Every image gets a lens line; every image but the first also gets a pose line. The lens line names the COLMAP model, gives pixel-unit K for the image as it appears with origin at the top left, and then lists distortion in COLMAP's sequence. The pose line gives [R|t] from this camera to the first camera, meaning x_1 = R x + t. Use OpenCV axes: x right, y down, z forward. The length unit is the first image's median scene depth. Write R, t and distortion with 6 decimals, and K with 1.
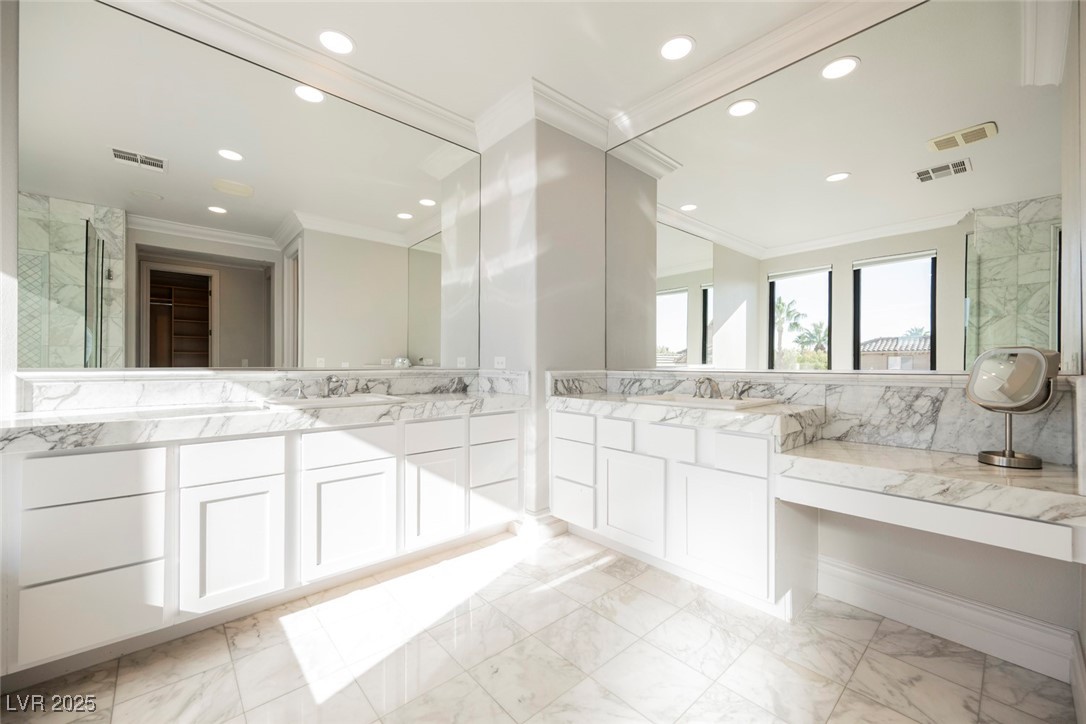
lens RADIAL K [[427.3, 0, 543.0], [0, 427.3, 362.0], [0, 0, 1]] dist [-0.001713, 0.000205]
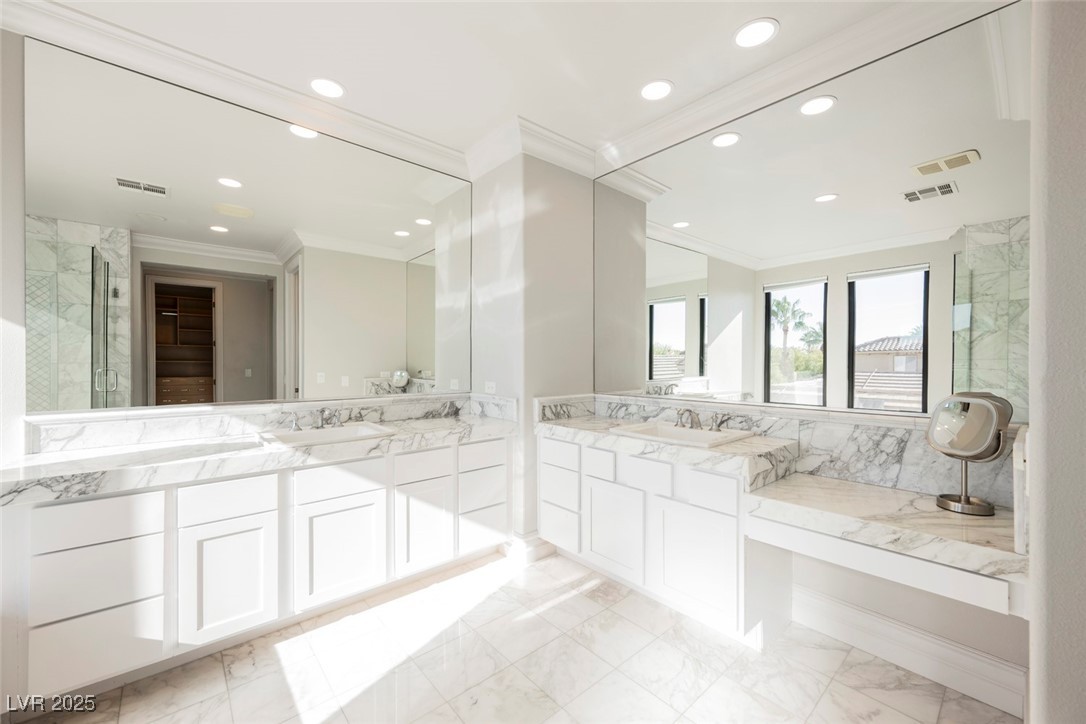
lens RADIAL K [[427.3, 0, 543.0], [0, 427.3, 362.0], [0, 0, 1]] dist [-0.001713, 0.000205]
pose [[0.999943, -0.002509, -0.010383, 0.049959], [0.002554, 0.999987, 0.004371, -0.086943], [0.010372, -0.004397, 0.999937, -0.036181]]
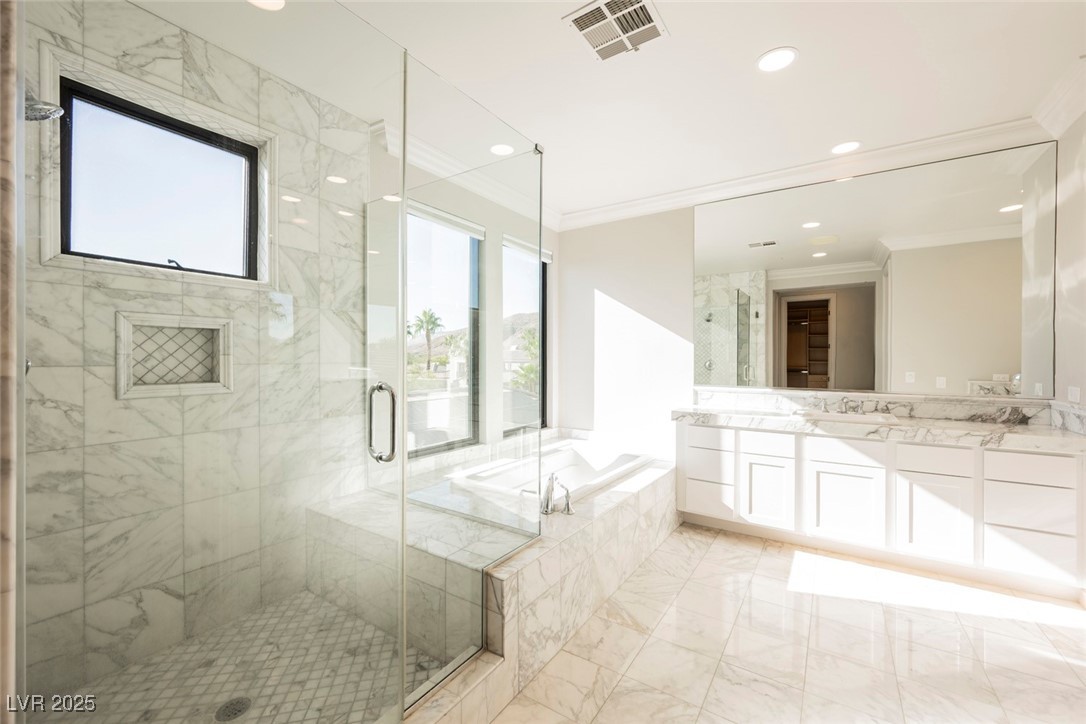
lens RADIAL K [[428.1, 0, 548.6], [0, 428.1, 361.6], [0, 0, 1]] dist [-0.002290, -0.000080]
pose [[0.258115, 0.000954, -0.966114, 0.573976], [-0.000064, 1.000000, 0.000970, -0.083577], [0.966114, -0.000189, 0.258115, -0.242459]]
